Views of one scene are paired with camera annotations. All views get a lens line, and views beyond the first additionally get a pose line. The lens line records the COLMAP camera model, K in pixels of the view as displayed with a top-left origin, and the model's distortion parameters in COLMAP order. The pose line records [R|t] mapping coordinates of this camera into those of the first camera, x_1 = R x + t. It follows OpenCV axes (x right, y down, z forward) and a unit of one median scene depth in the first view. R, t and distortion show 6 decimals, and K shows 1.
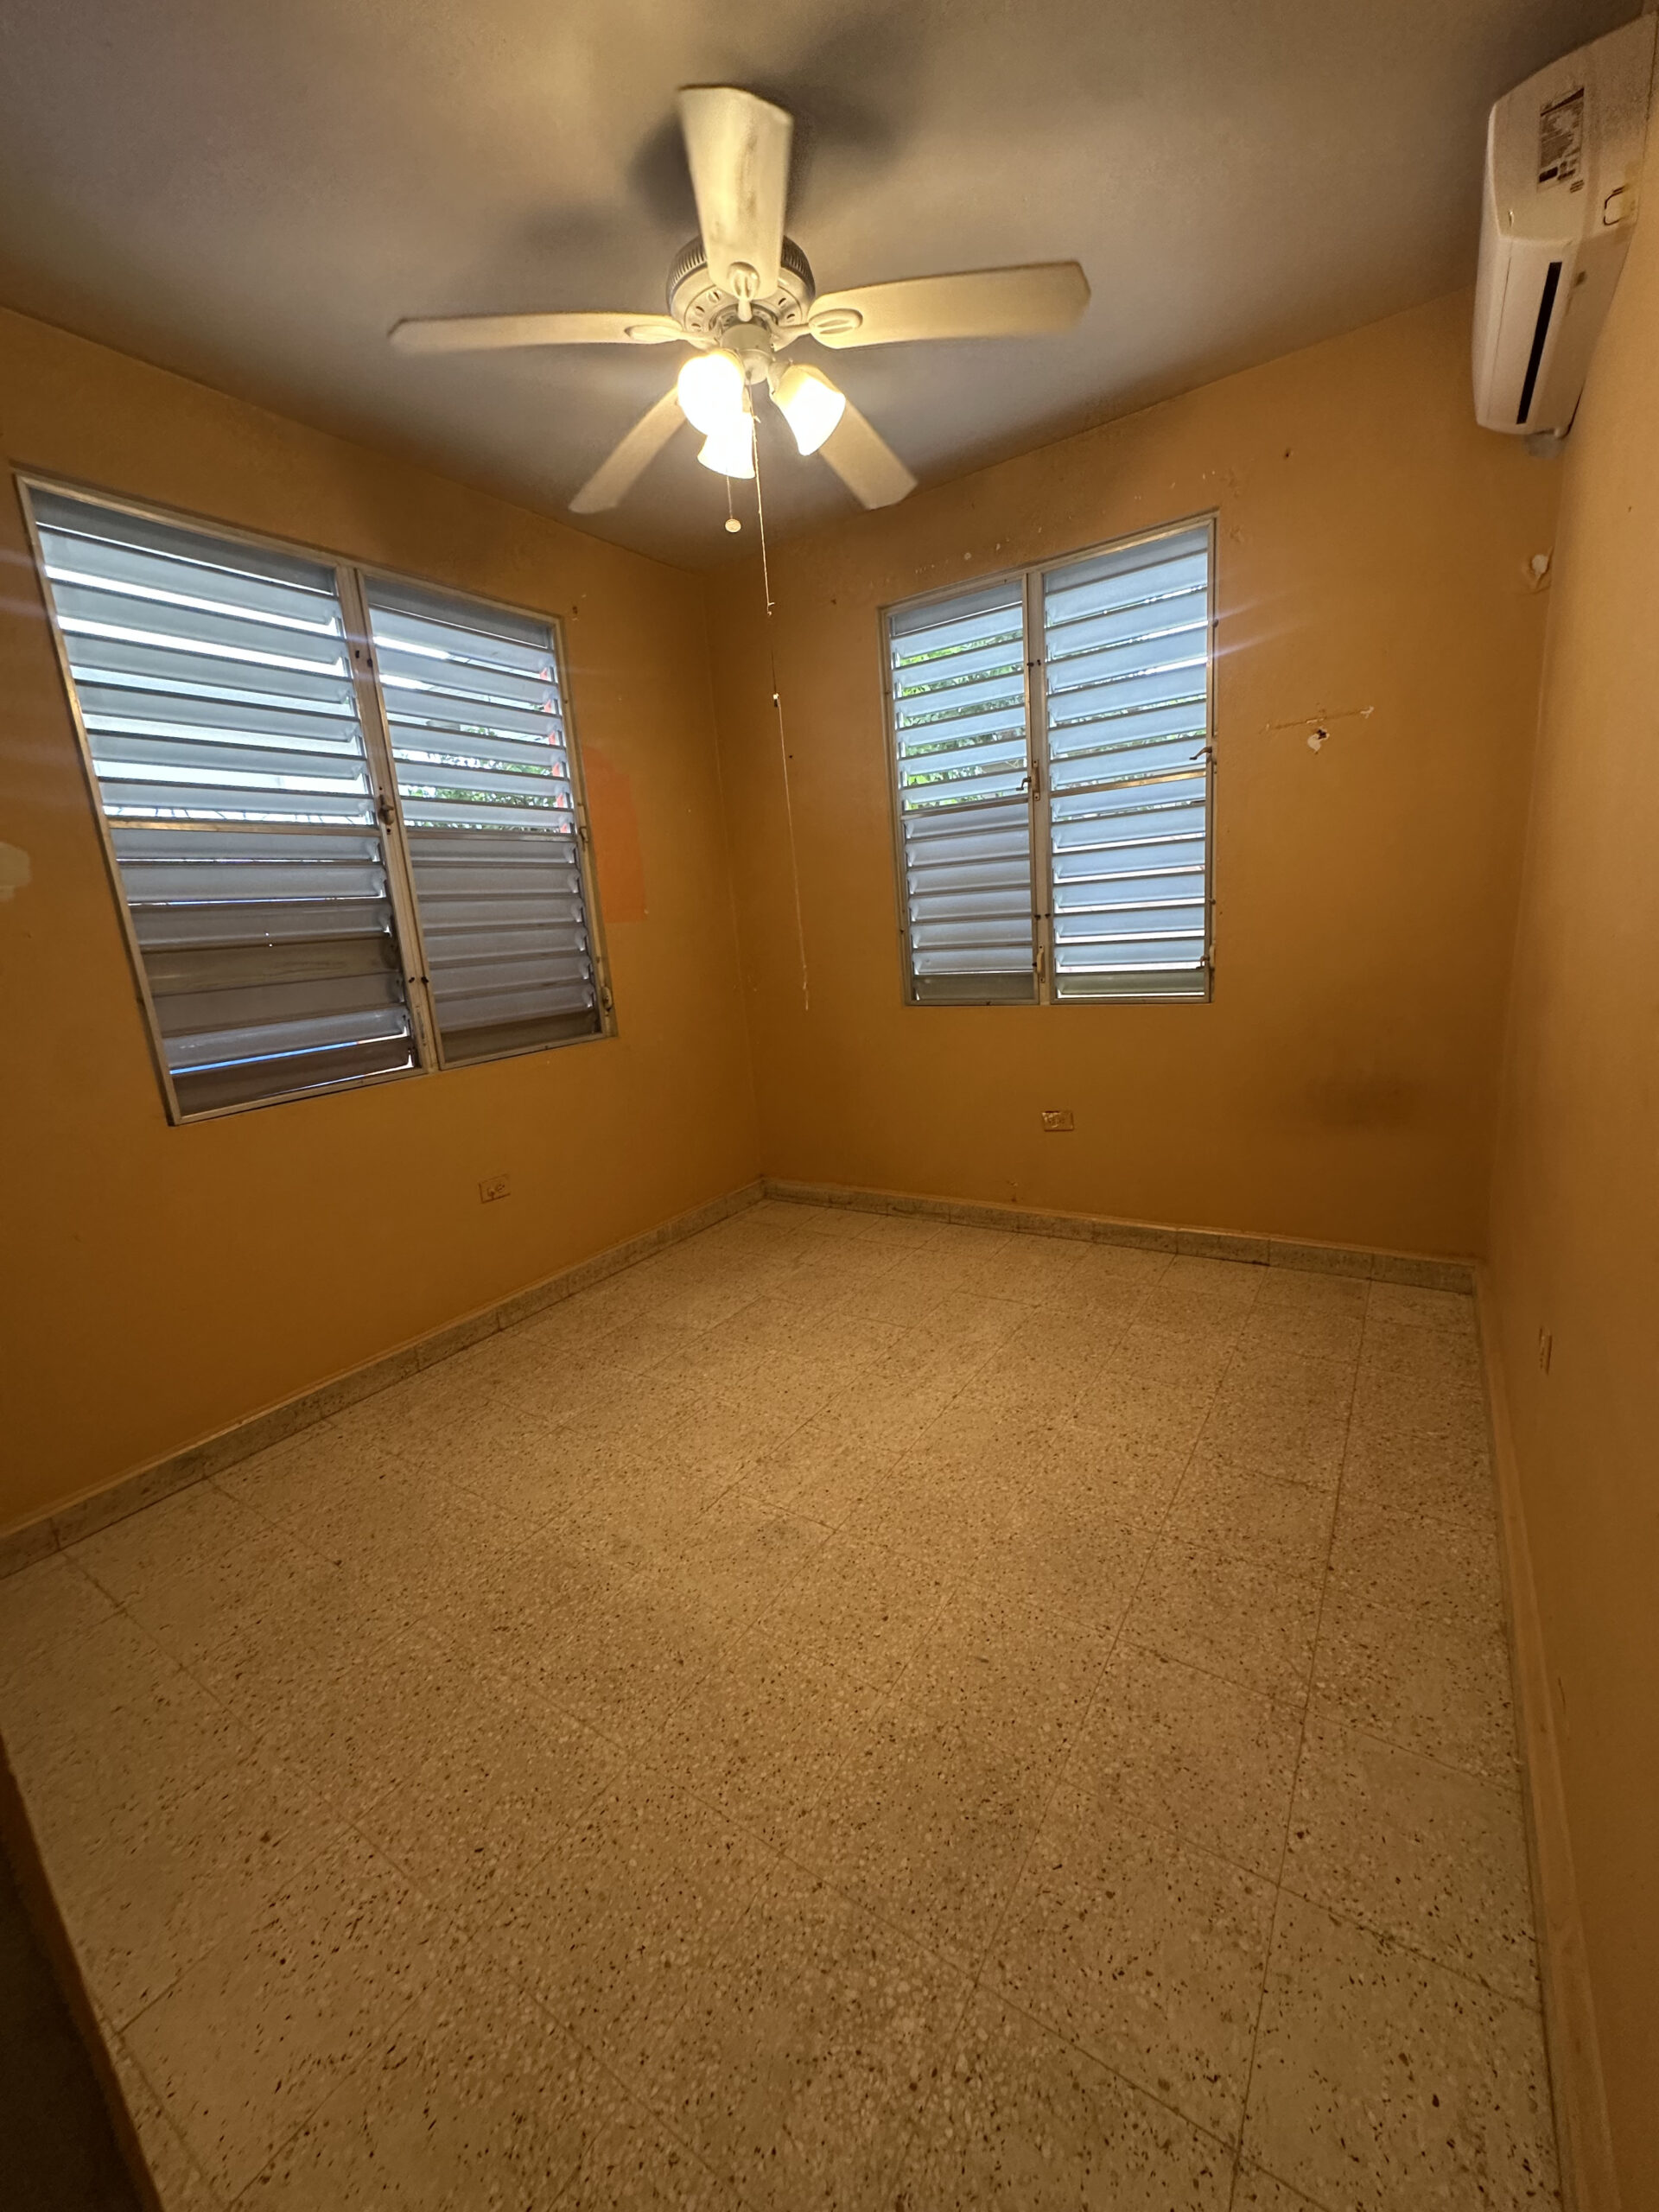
lens RADIAL K [[879.9, 0, 829.5], [0, 879.9, 1106.0], [0, 0, 1]] dist [0.000135, 0.000030]
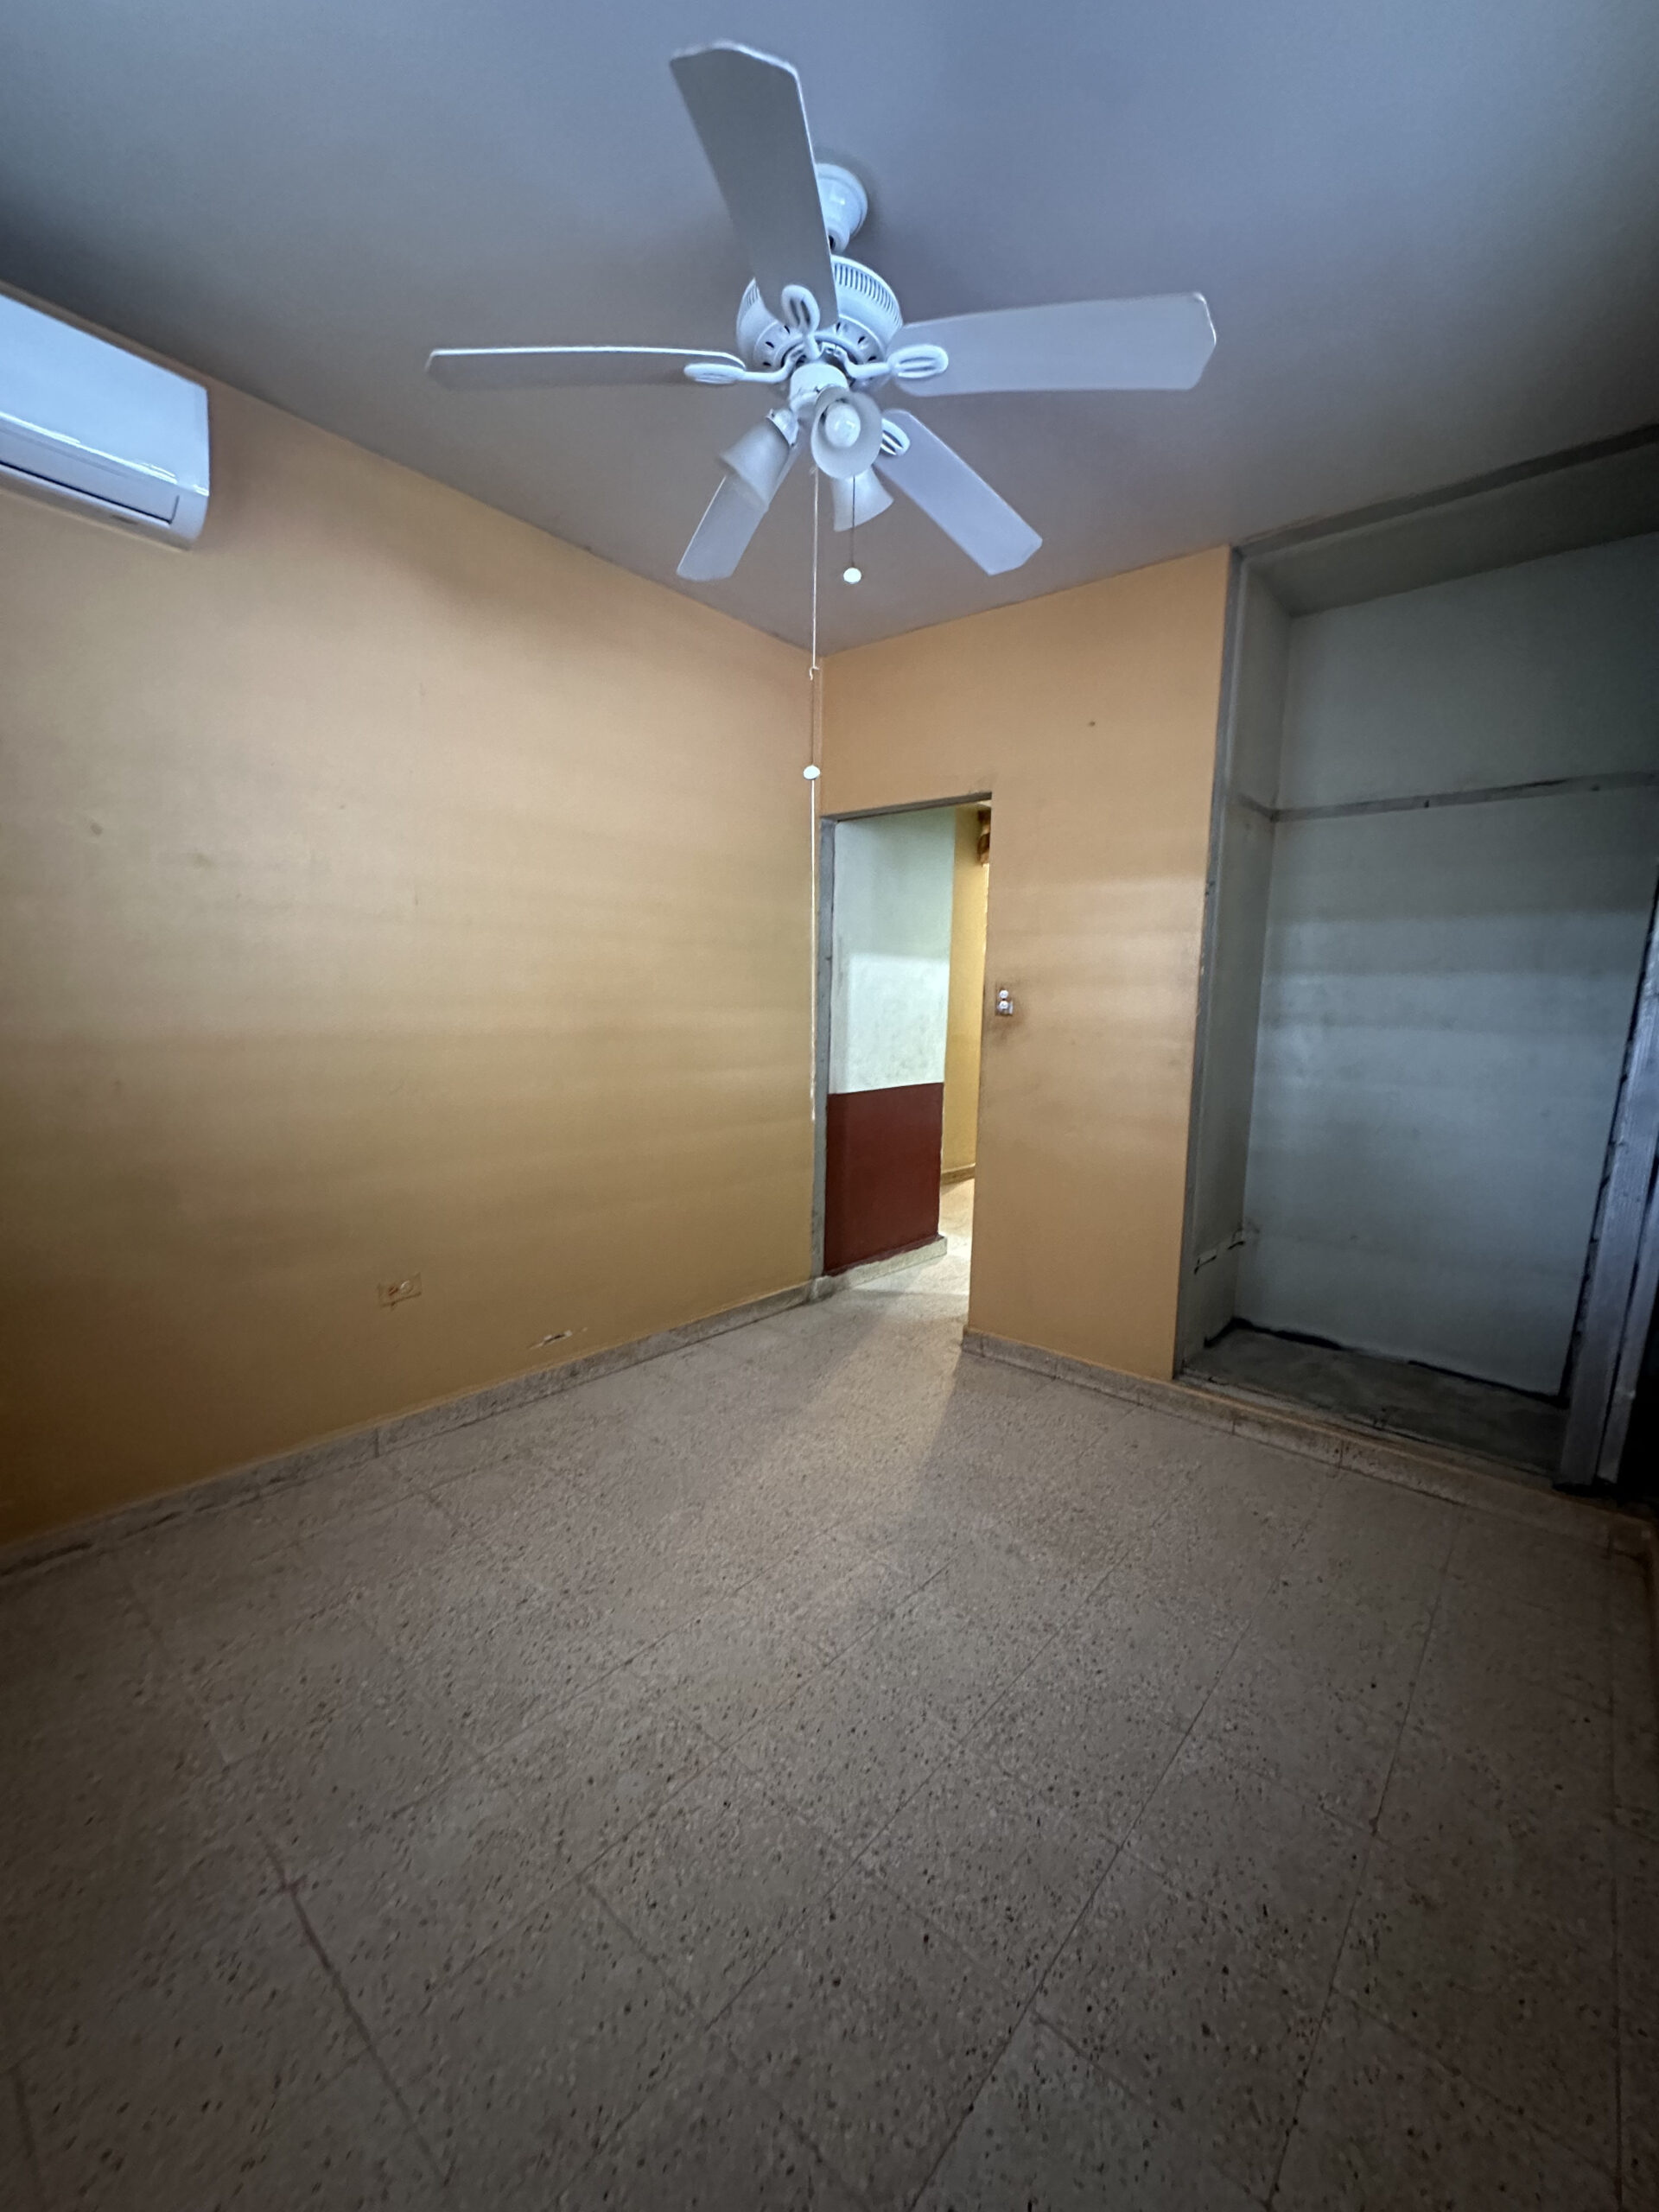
lens RADIAL K [[879.9, 0, 829.5], [0, 879.9, 1106.0], [0, 0, 1]] dist [0.000135, 0.000030]
pose [[-0.989510, 0.035925, 0.139925, -0.150103], [0.080067, 0.942593, 0.324204, -0.349306], [-0.120245, 0.332007, -0.935581, 1.563579]]
